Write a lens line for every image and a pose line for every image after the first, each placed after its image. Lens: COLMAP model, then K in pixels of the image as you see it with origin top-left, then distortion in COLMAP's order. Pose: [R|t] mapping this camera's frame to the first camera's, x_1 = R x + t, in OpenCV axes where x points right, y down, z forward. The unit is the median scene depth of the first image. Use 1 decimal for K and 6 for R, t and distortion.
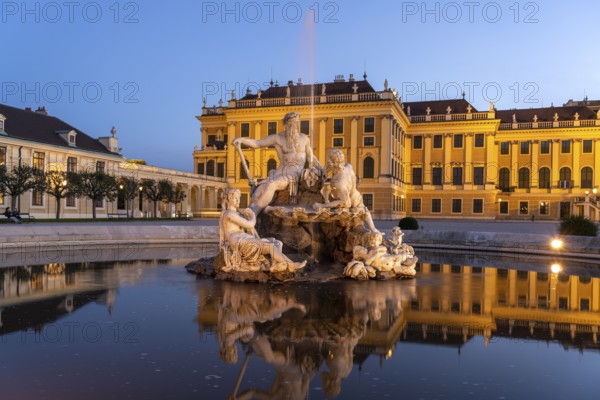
lens RADIAL K [[559.0, 0, 264.9], [0, 559.0, 216.7], [0, 0, 1]] dist [0.013357, 0.014327]
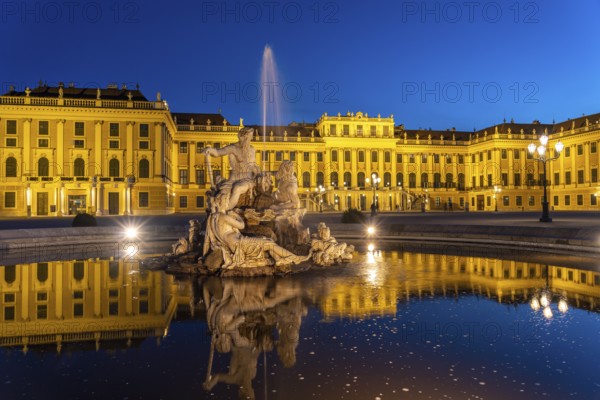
lens RADIAL K [[480.4, 0, 314.4], [0, 480.4, 200.3], [0, 0, 1]] dist [-0.001561, 0.006043]
pose [[0.847667, -0.011637, 0.530401, -0.033486], [0.023267, 0.999613, -0.015252, -0.001535], [-0.530018, 0.025269, 0.847610, 0.007704]]
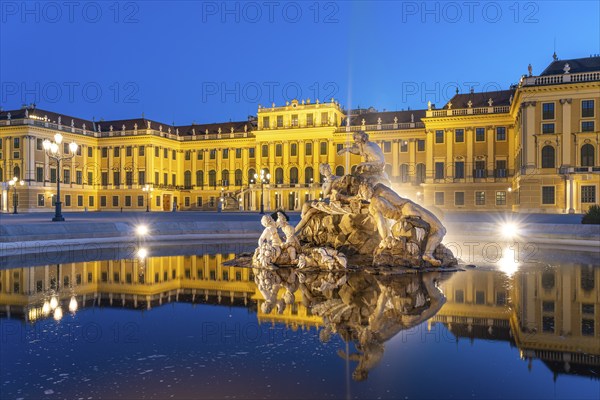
lens RADIAL K [[534.0, 0, 233.3], [0, 534.0, 207.7], [0, 0, 1]] dist [0.014692, 0.007169]
pose [[0.999400, -0.016715, -0.030333, 0.708334], [0.016452, 0.999825, -0.008902, 0.012708], [0.030476, 0.008398, 0.999500, -0.270737]]
